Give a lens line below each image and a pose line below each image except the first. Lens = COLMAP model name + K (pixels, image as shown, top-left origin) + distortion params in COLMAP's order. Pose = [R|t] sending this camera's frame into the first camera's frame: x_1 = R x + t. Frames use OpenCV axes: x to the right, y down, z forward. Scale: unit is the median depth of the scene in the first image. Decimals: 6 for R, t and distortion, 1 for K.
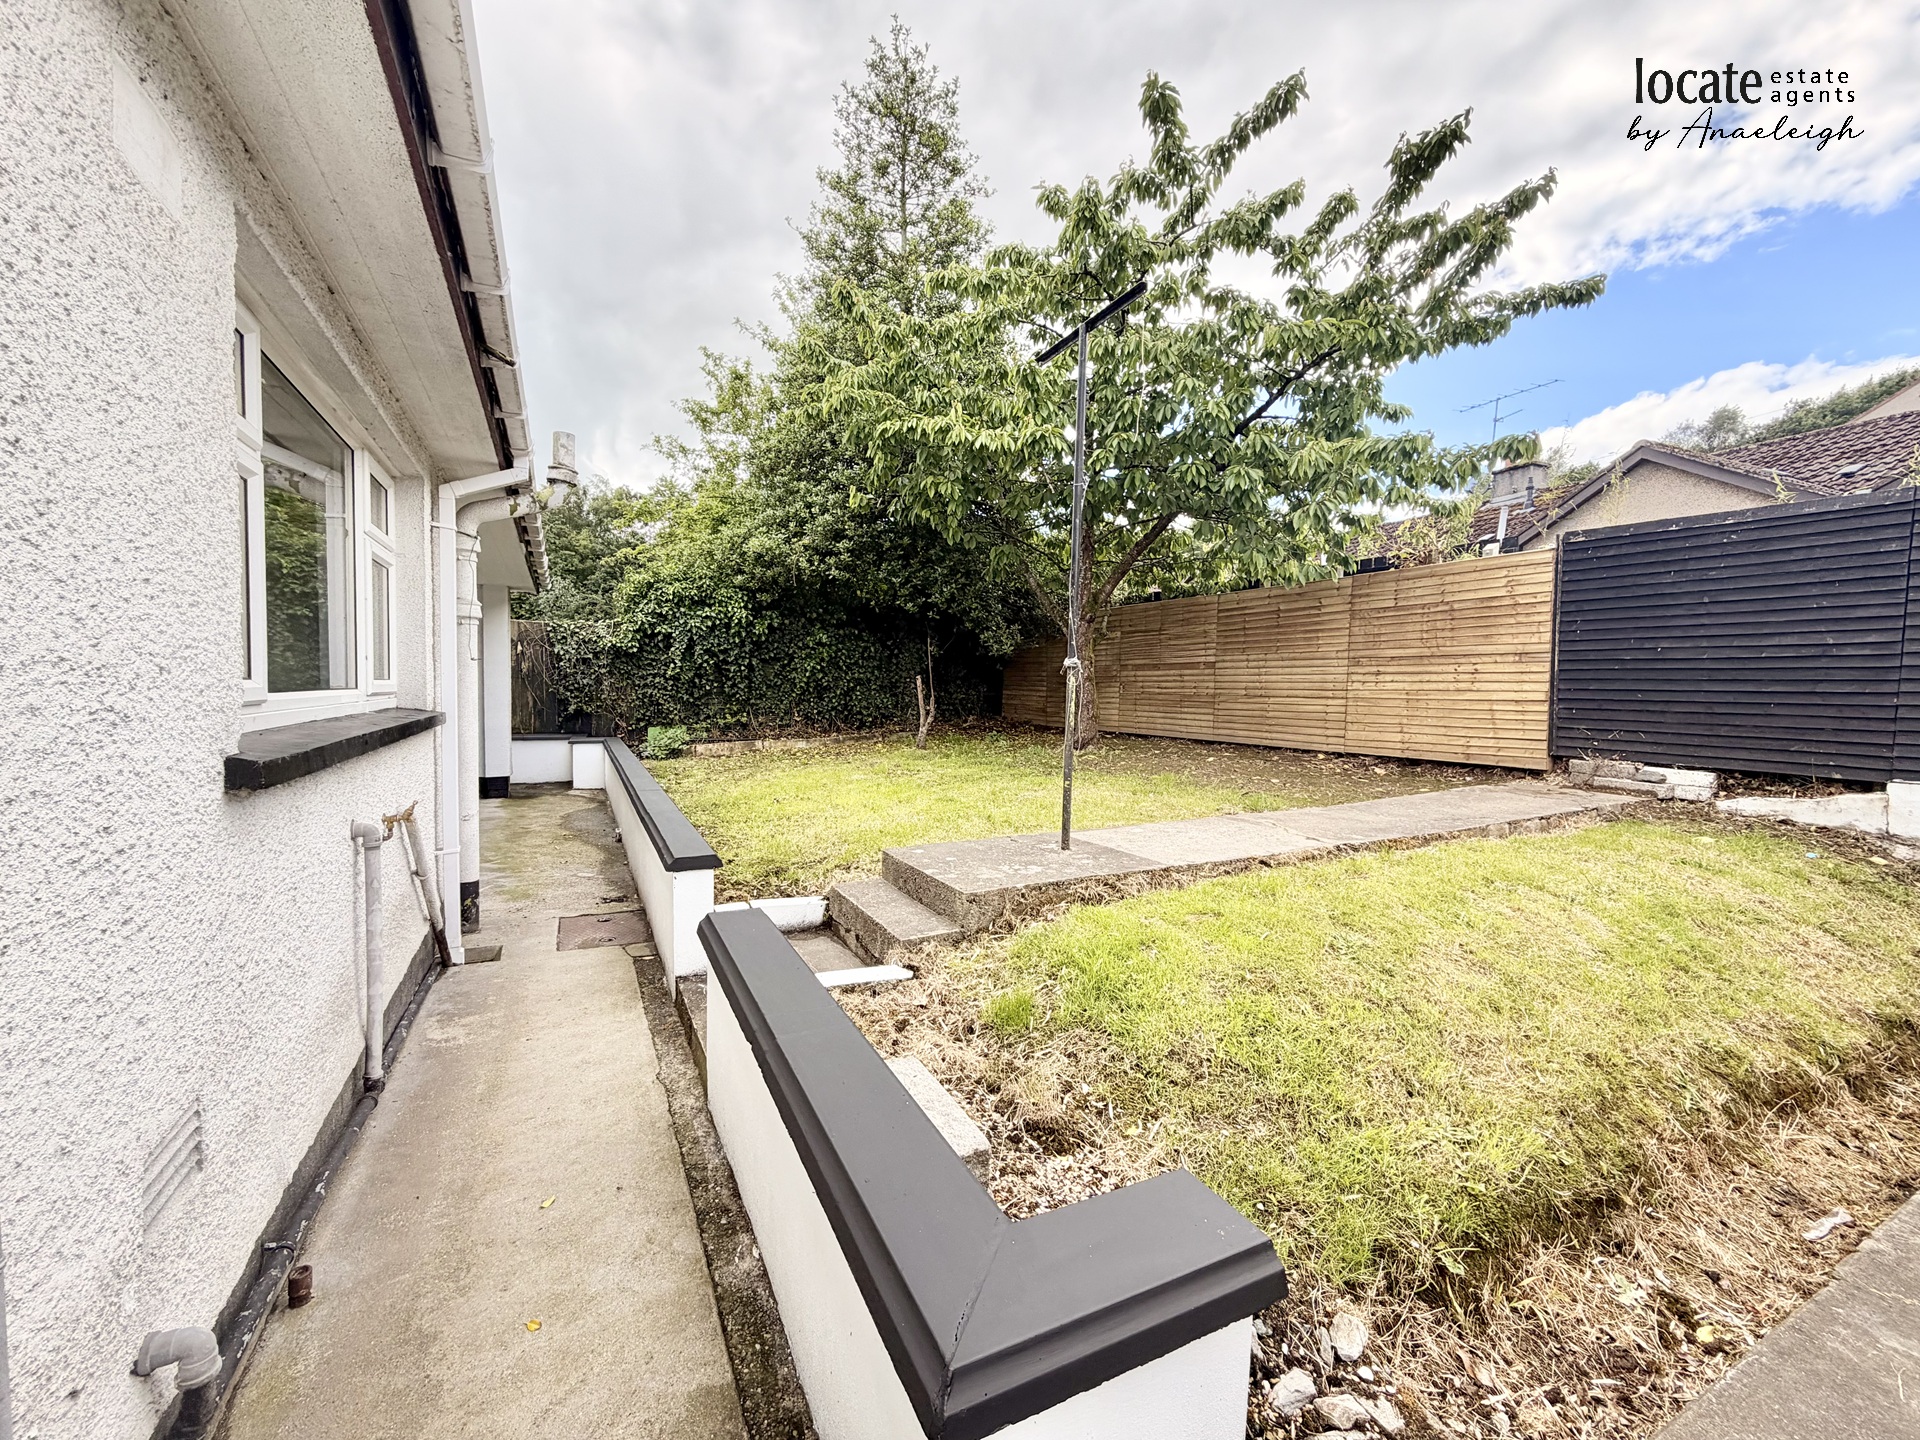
lens RADIAL K [[767.0, 0, 961.2], [0, 767.0, 721.9], [0, 0, 1]] dist [-0.000914, -0.000063]
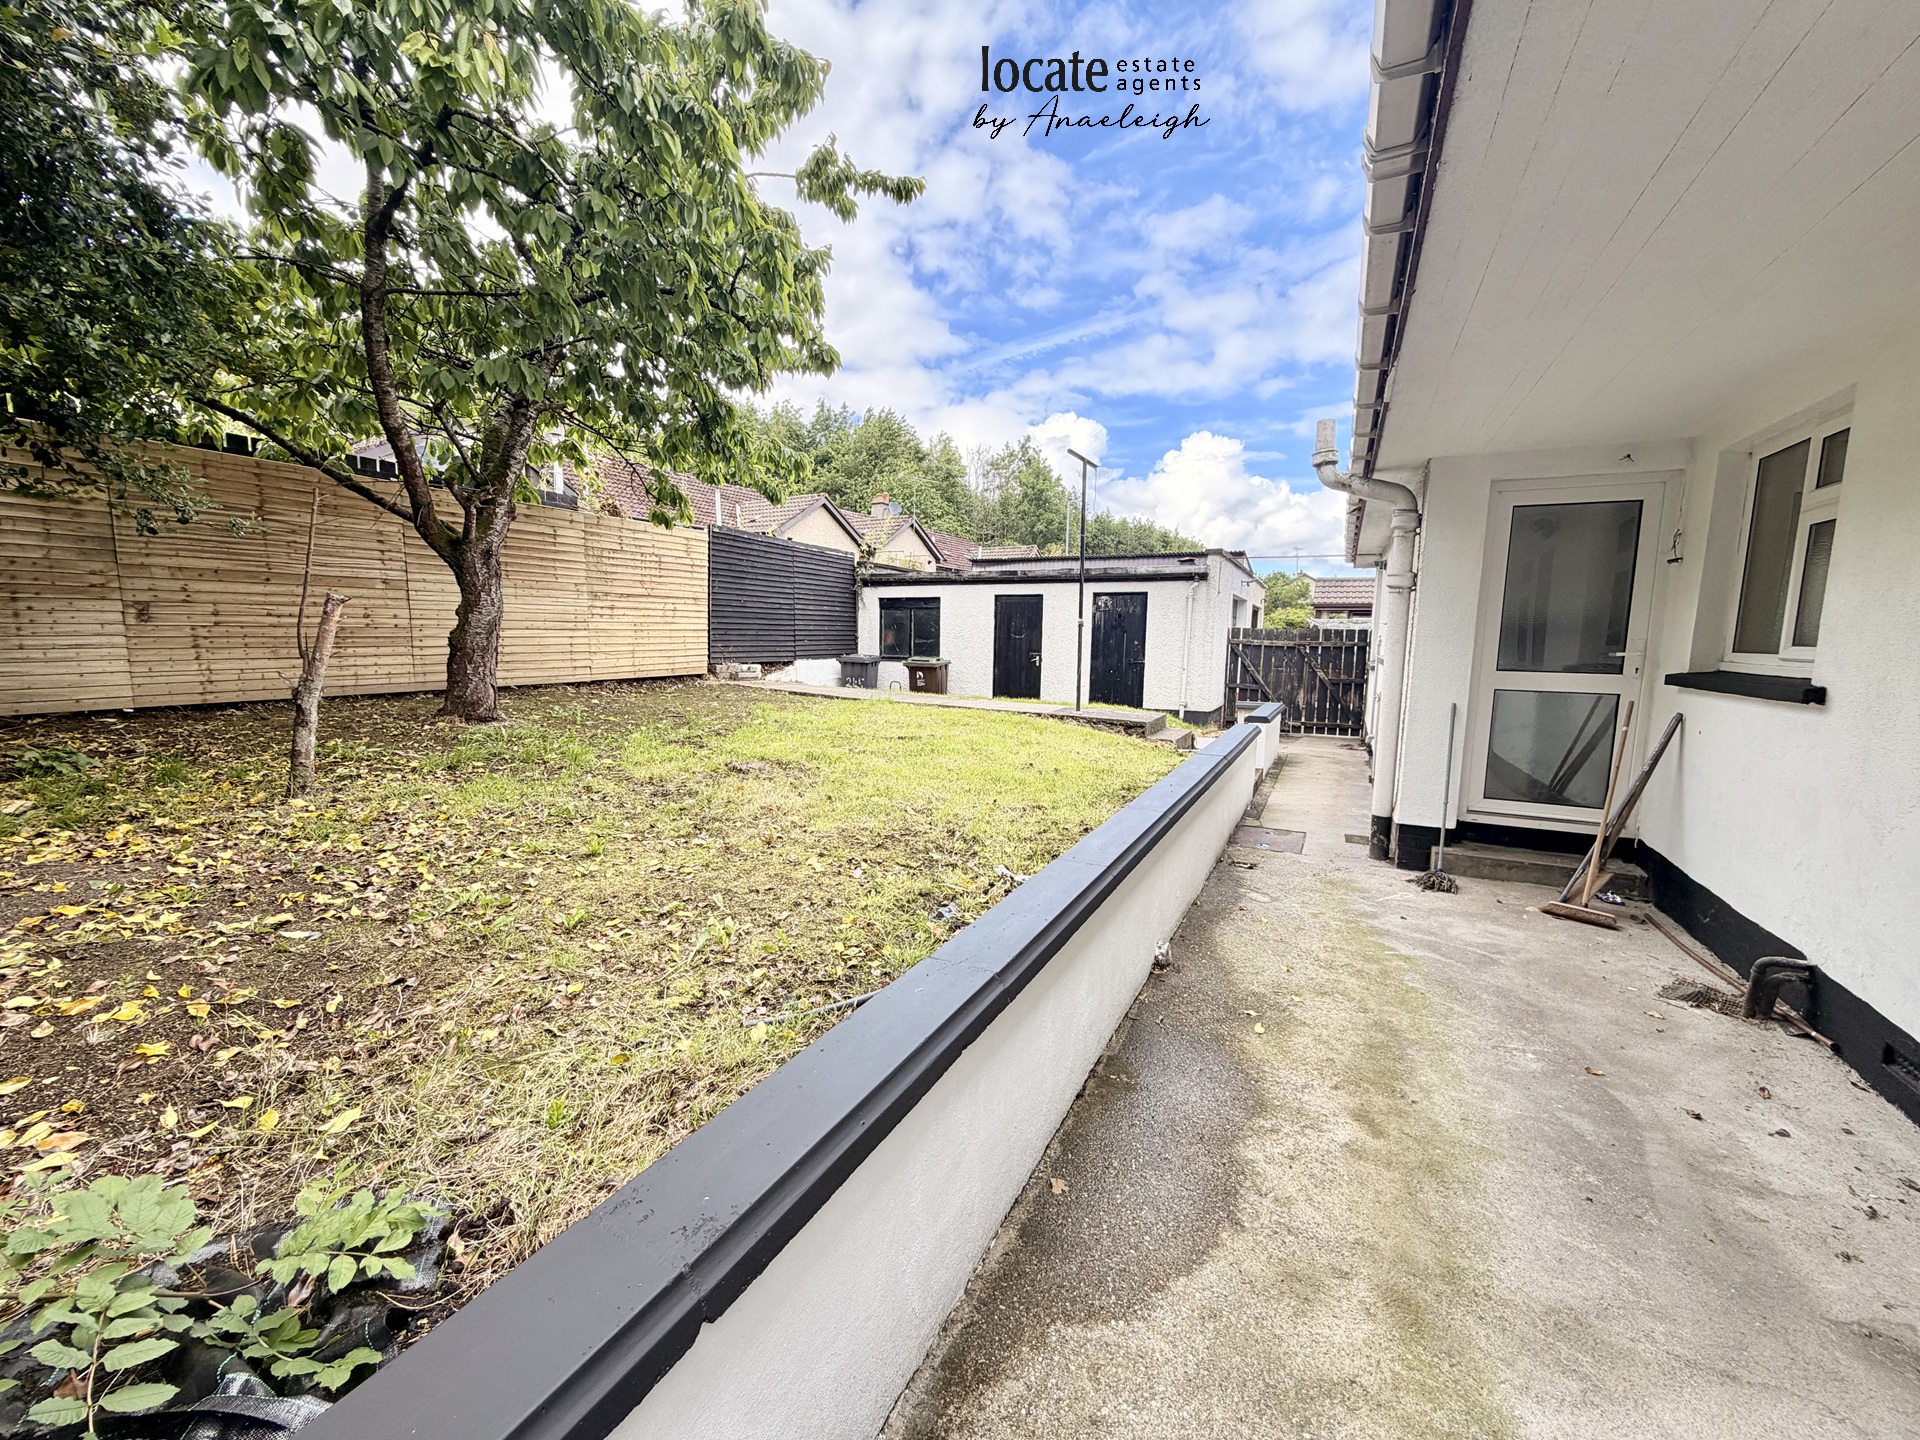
lens RADIAL K [[767.0, 0, 952.9], [0, 767.0, 720.9], [0, 0, 1]] dist [-0.000914, -0.000063]
pose [[-0.597020, -0.122204, 0.792864, -0.268101], [0.008592, 0.987299, 0.158642, -0.028918], [-0.802181, 0.101525, -0.588387, 0.505294]]
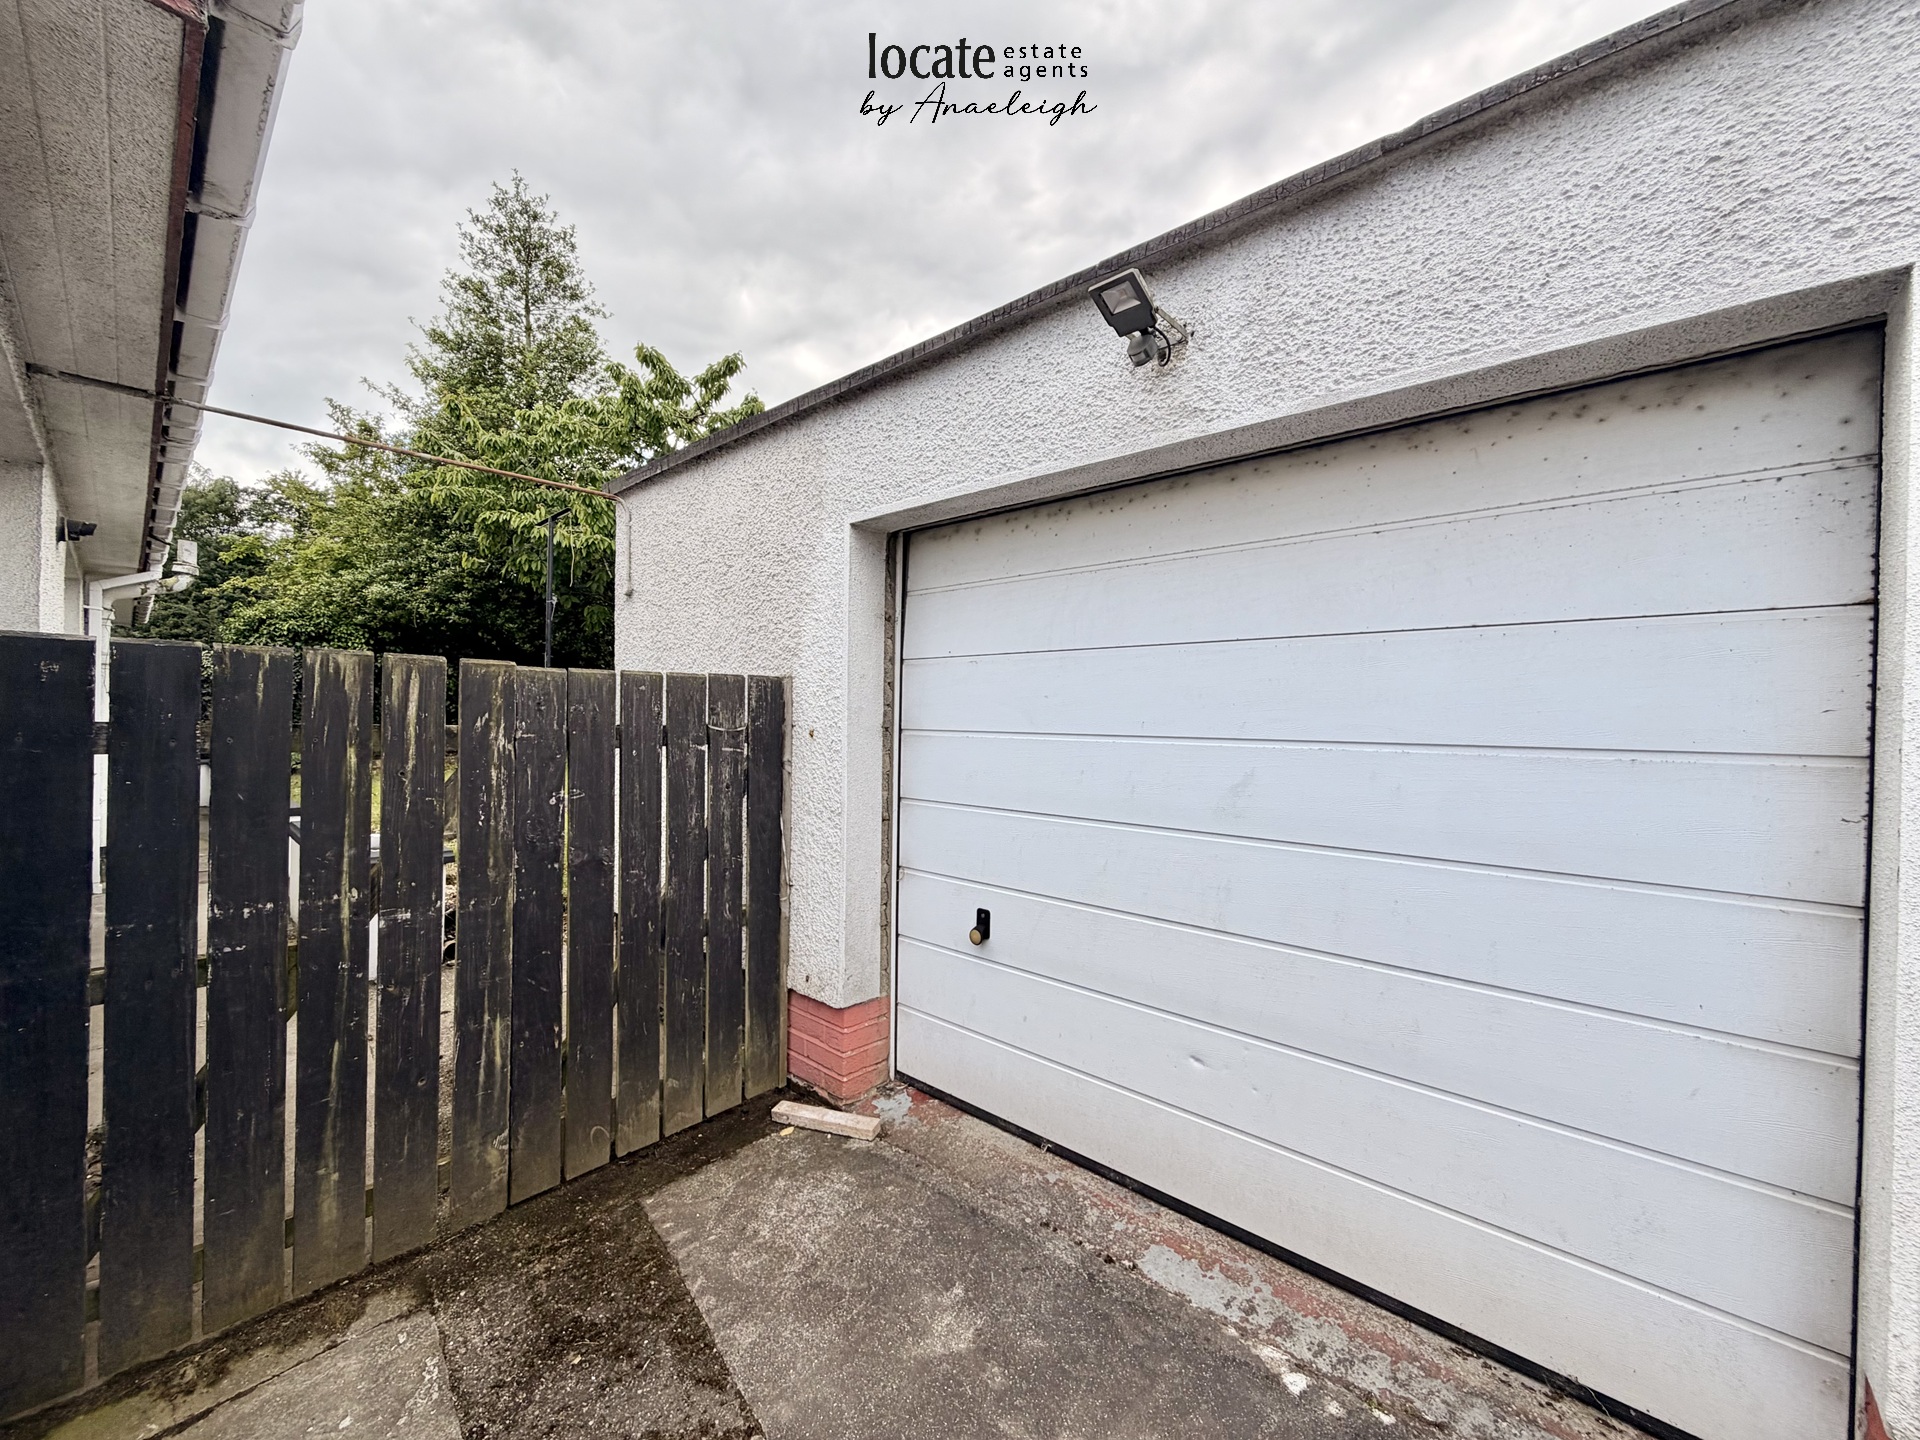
lens RADIAL K [[767.0, 0, 946.9], [0, 767.0, 718.5], [0, 0, 1]] dist [-0.000914, -0.000063]
pose [[0.941614, -0.003901, 0.336673, 0.154888], [0.017112, 0.999195, -0.036281, 0.018433], [-0.336260, 0.039924, 0.940922, -0.375064]]
